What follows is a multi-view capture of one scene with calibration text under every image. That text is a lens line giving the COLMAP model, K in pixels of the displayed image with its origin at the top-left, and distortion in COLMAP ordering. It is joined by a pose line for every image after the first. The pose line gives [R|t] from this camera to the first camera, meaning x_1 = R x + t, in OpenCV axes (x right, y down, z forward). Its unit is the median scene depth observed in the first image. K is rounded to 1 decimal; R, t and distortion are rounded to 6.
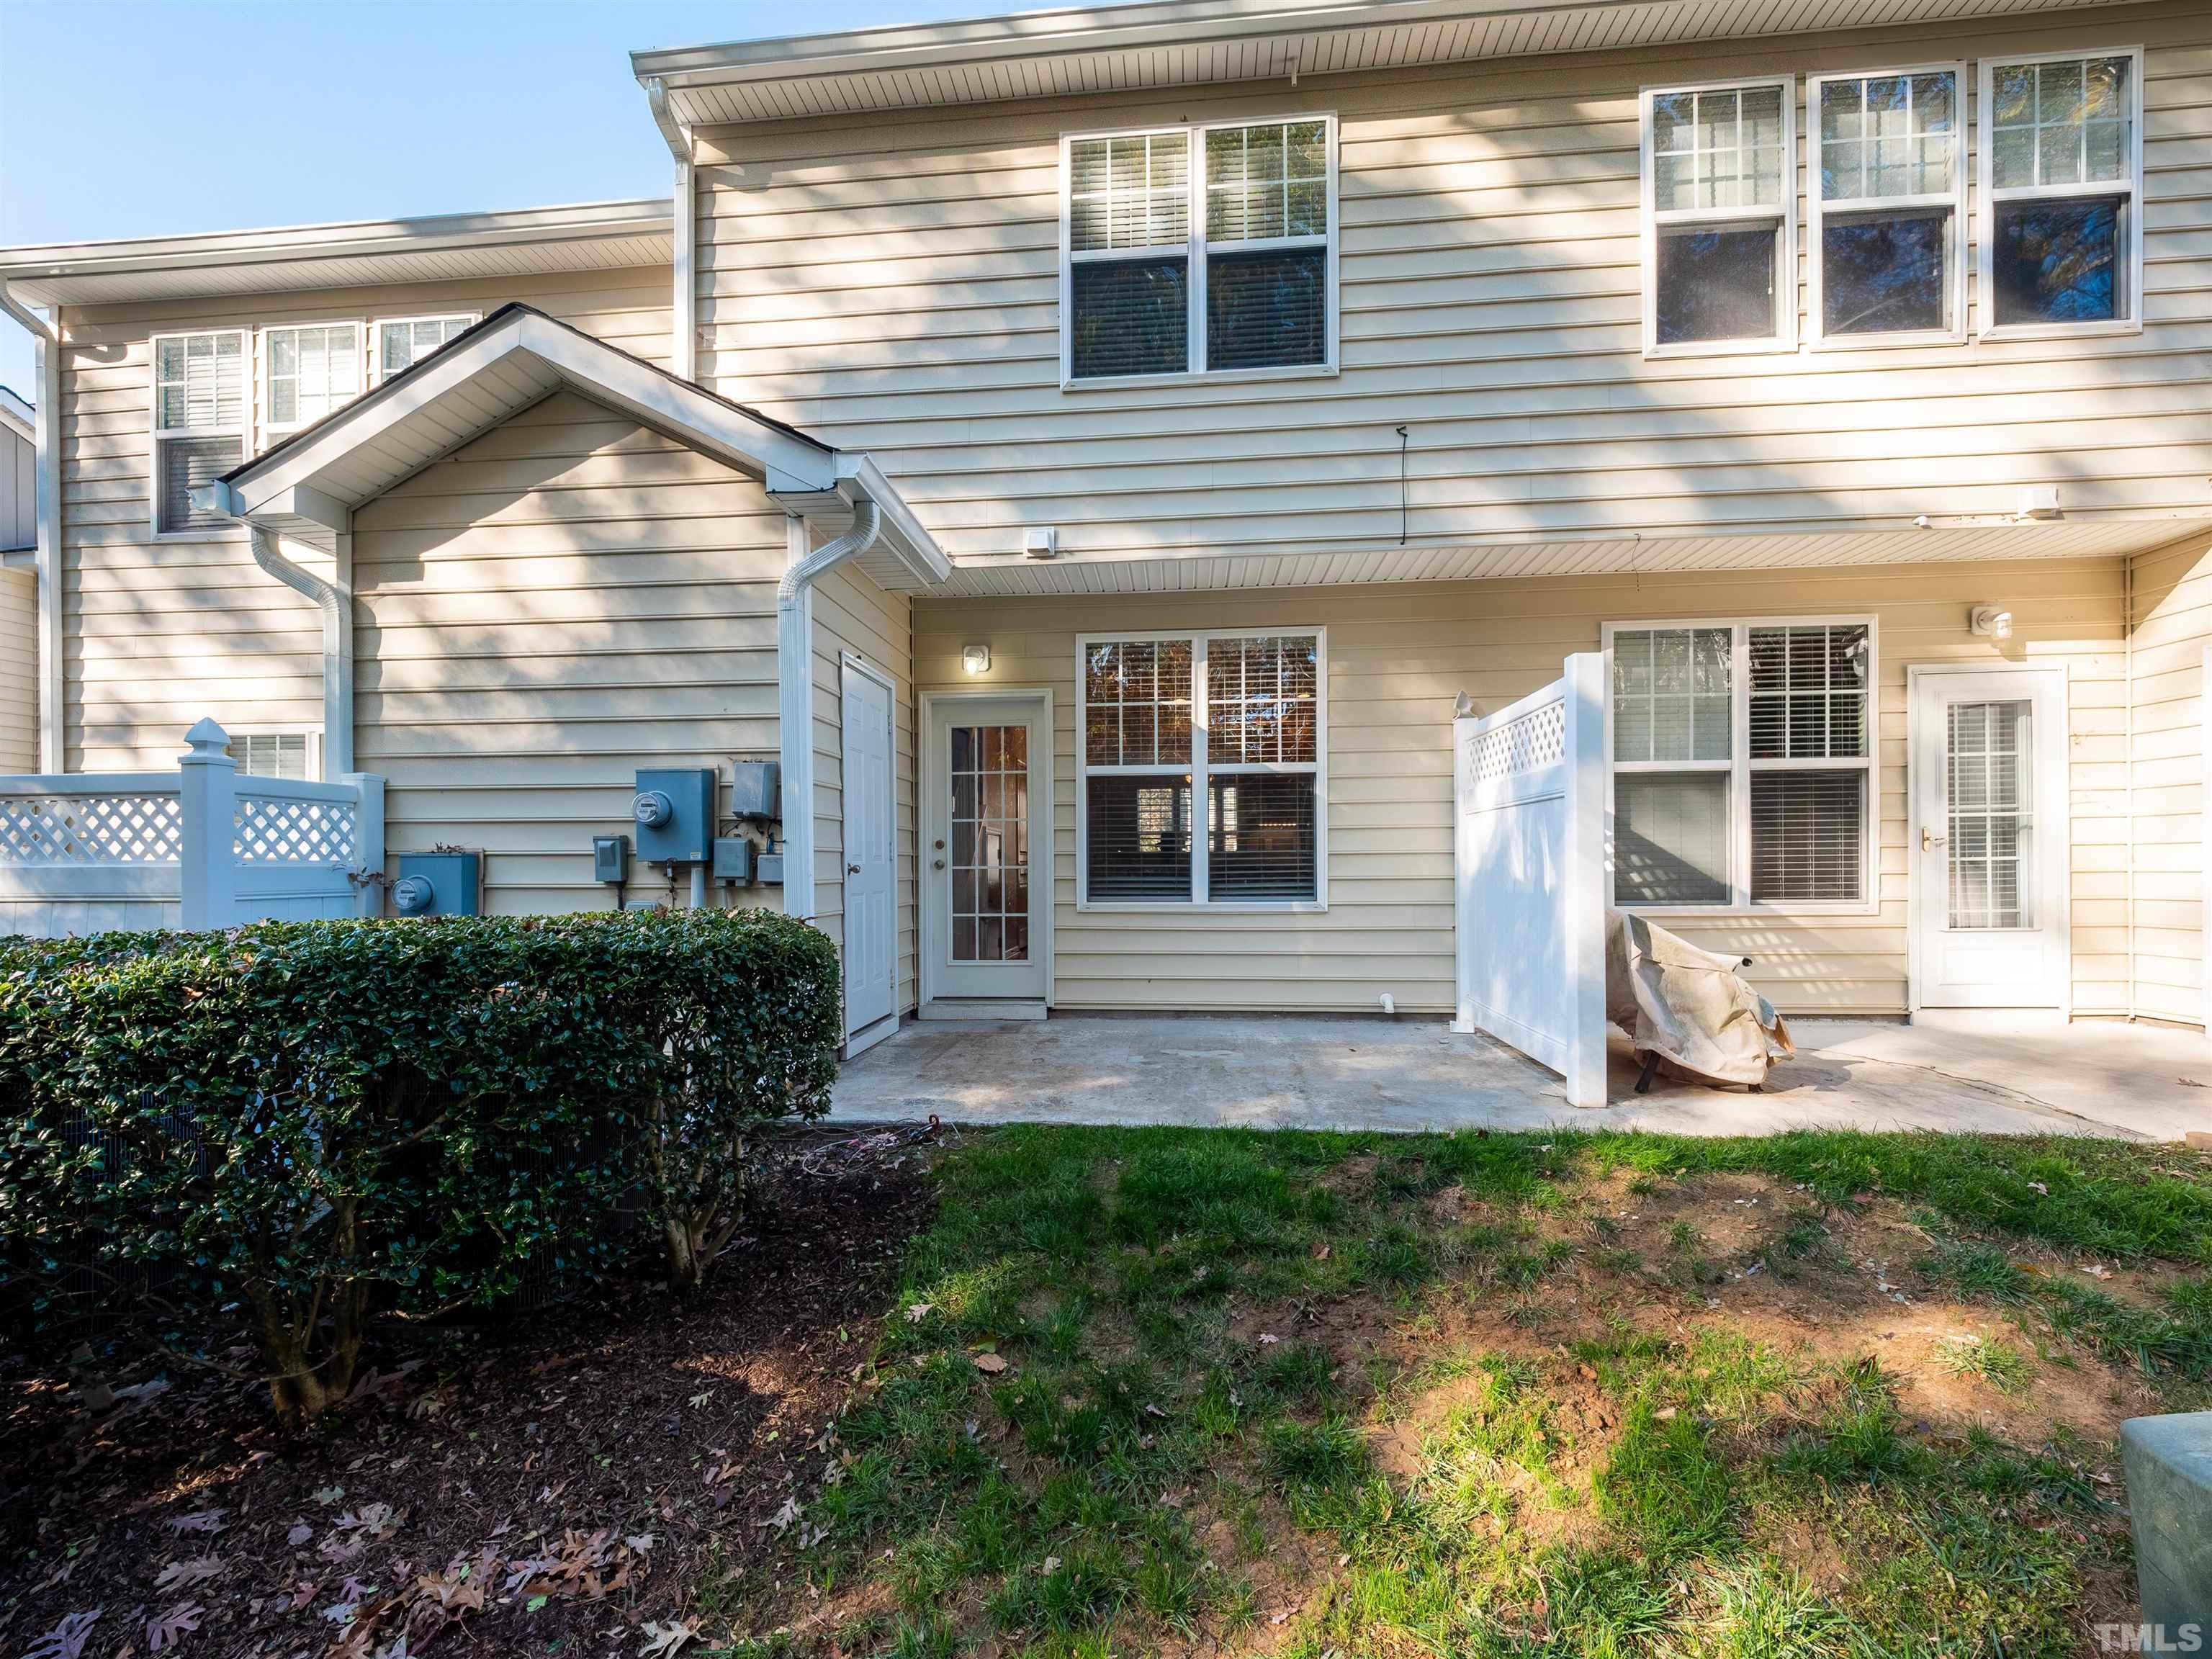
lens RADIAL K [[950.6, 0, 1103.3], [0, 950.6, 867.8], [0, 0, 1]] dist [-0.001412, -0.001109]
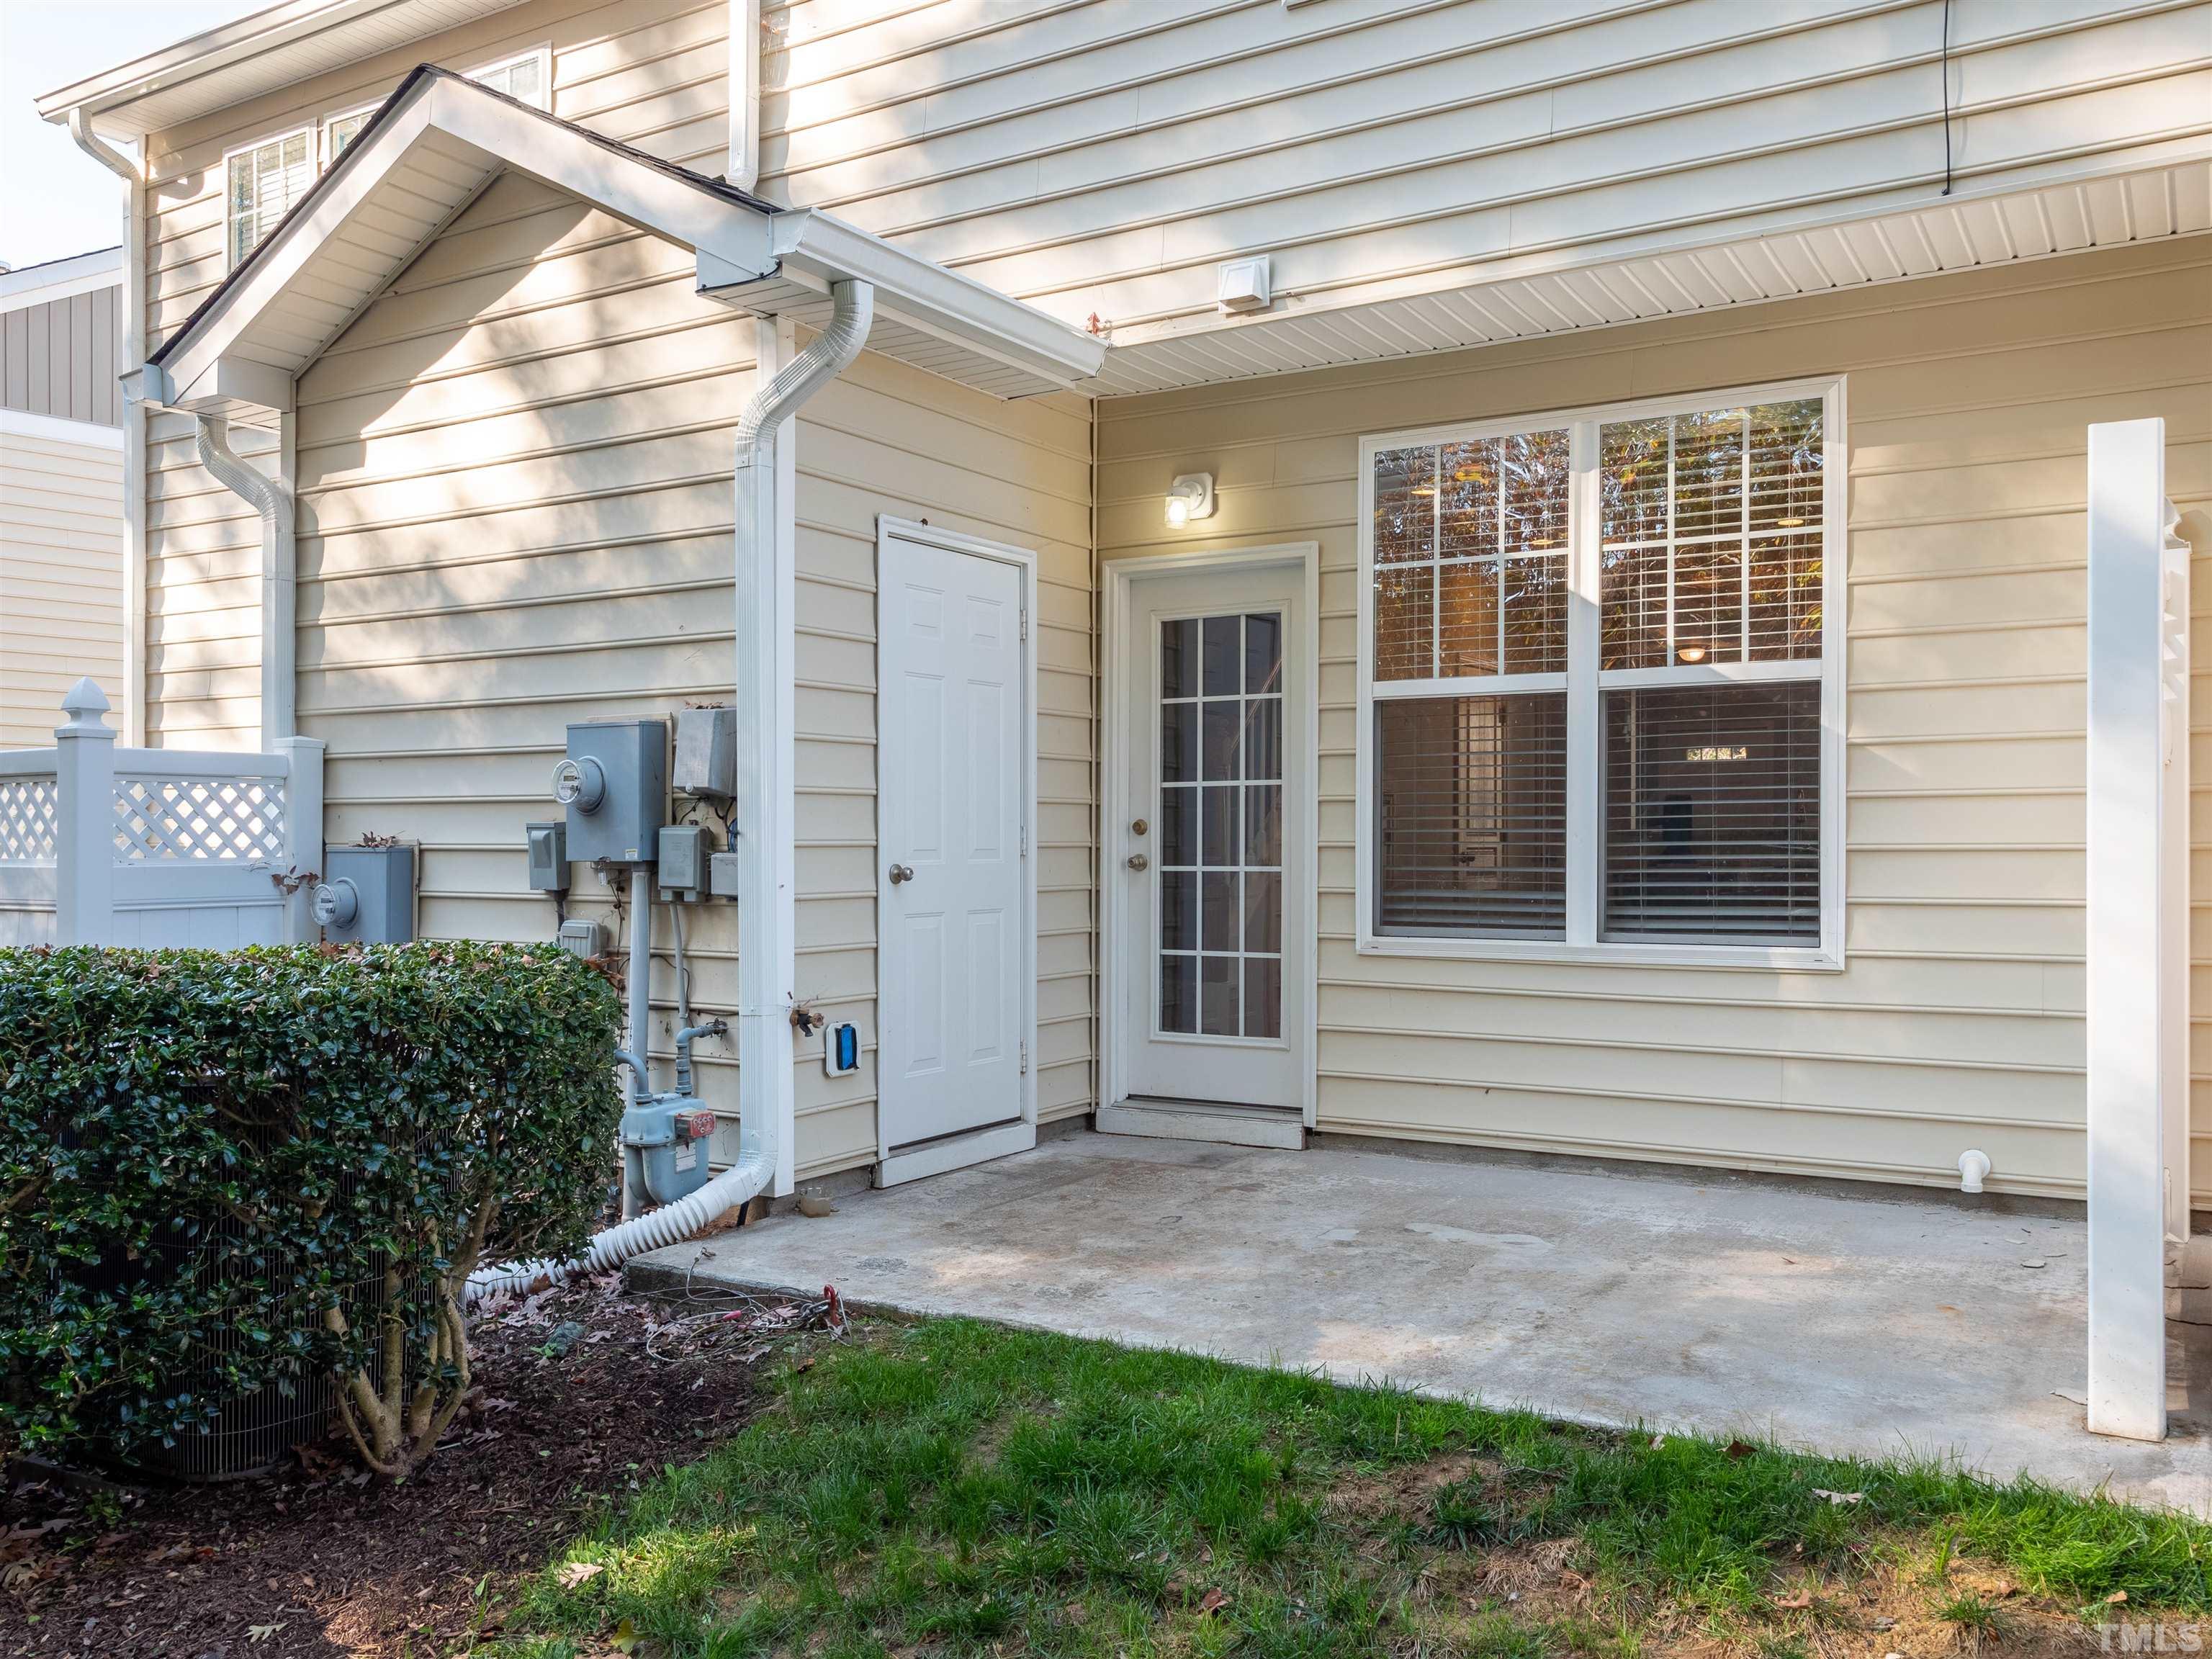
lens RADIAL K [[1802.9, 0, 1112.7], [0, 1802.9, 835.5], [0, 0, 1]] dist [-0.019089, 0.029020]
pose [[0.899004, 0.002203, -0.437934, 0.389070], [-0.004329, 0.999983, -0.003856, -0.021014], [0.437919, 0.005362, 0.898999, 0.028476]]
